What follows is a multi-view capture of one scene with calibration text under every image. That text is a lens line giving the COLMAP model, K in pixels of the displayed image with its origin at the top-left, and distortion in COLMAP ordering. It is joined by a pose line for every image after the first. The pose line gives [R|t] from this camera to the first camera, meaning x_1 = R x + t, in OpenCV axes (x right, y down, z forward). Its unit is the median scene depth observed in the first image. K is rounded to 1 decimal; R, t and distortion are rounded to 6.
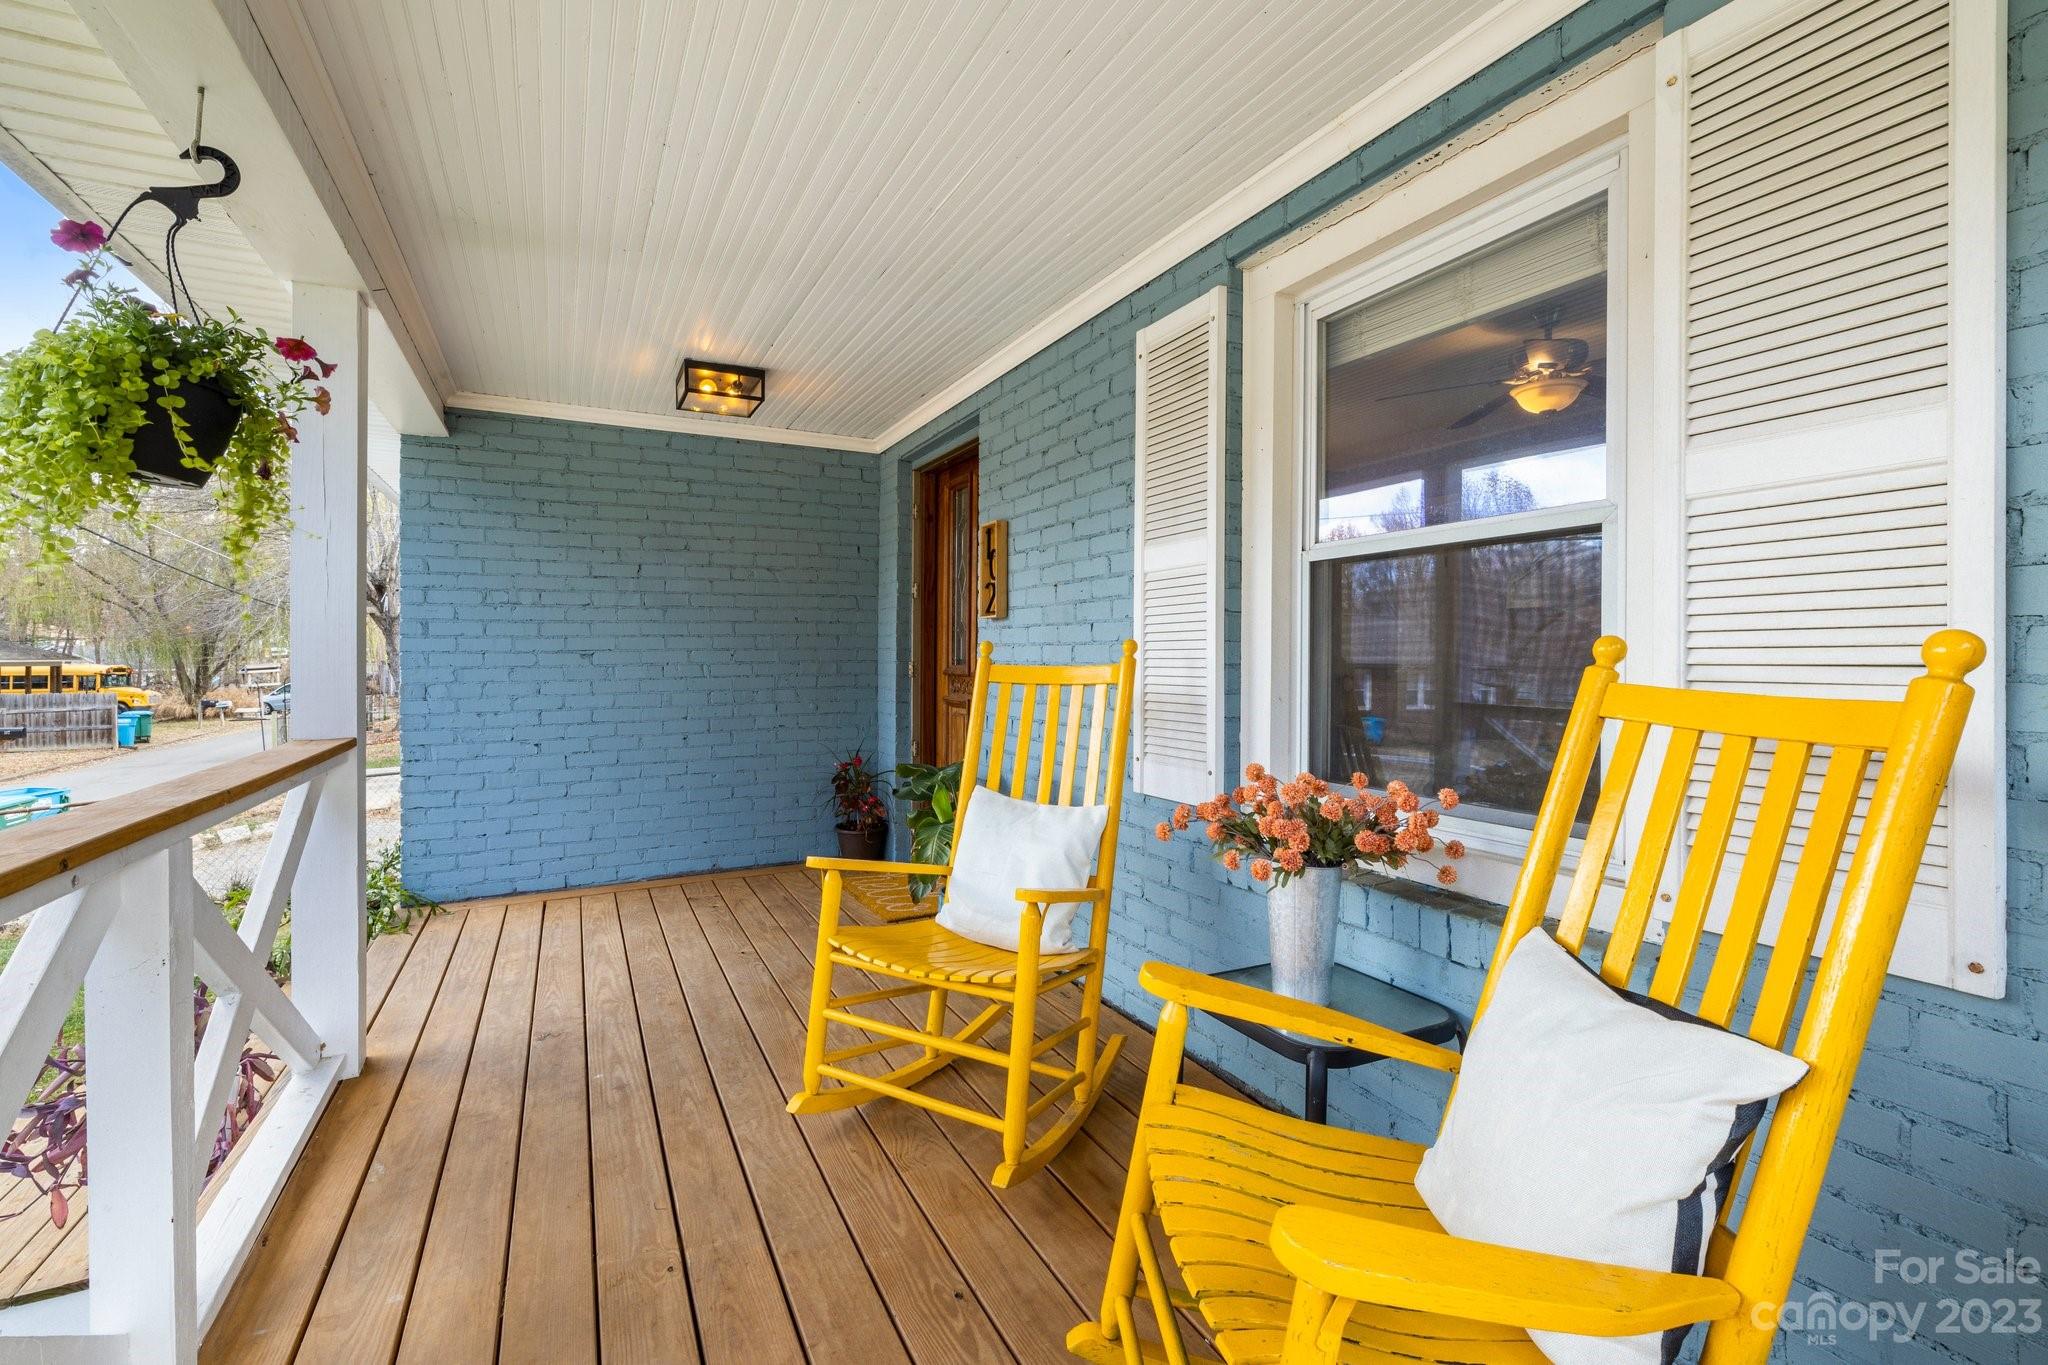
lens RADIAL K [[891.4, 0, 1027.1], [0, 891.4, 669.4], [0, 0, 1]] dist [0.000377, -0.000111]
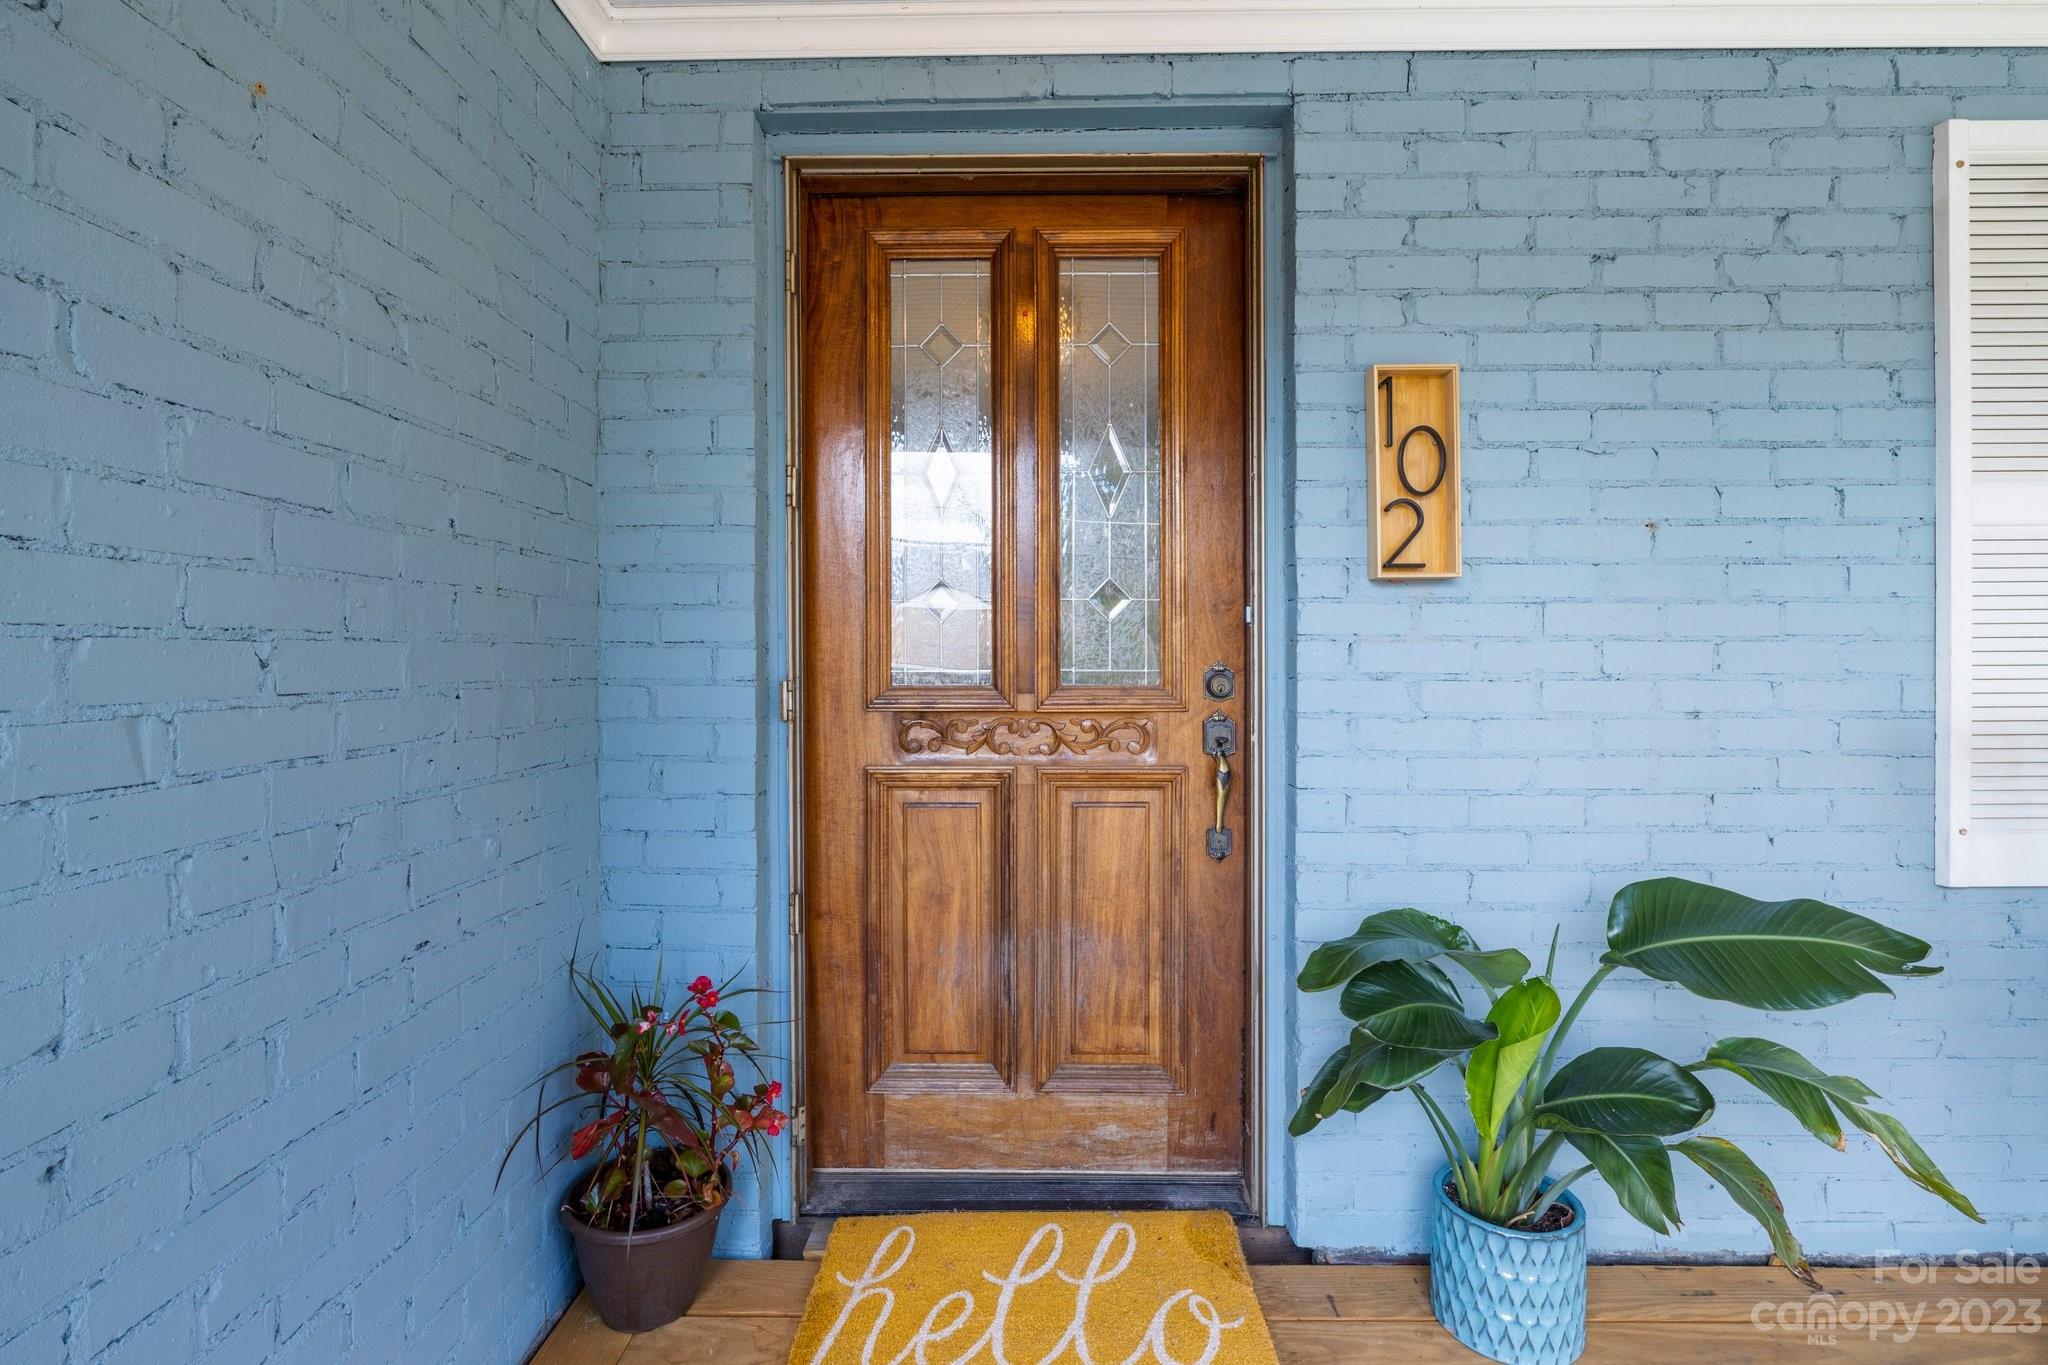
lens RADIAL K [[984.4, 0, 1025.6], [0, 984.4, 678.5], [0, 0, 1]] dist [-0.002653, 0.001117]
pose [[0.469640, -0.013193, 0.882759, -0.673589], [0.016814, 0.999841, 0.005998, -0.015950], [-0.882698, 0.012025, 0.469787, 1.107877]]
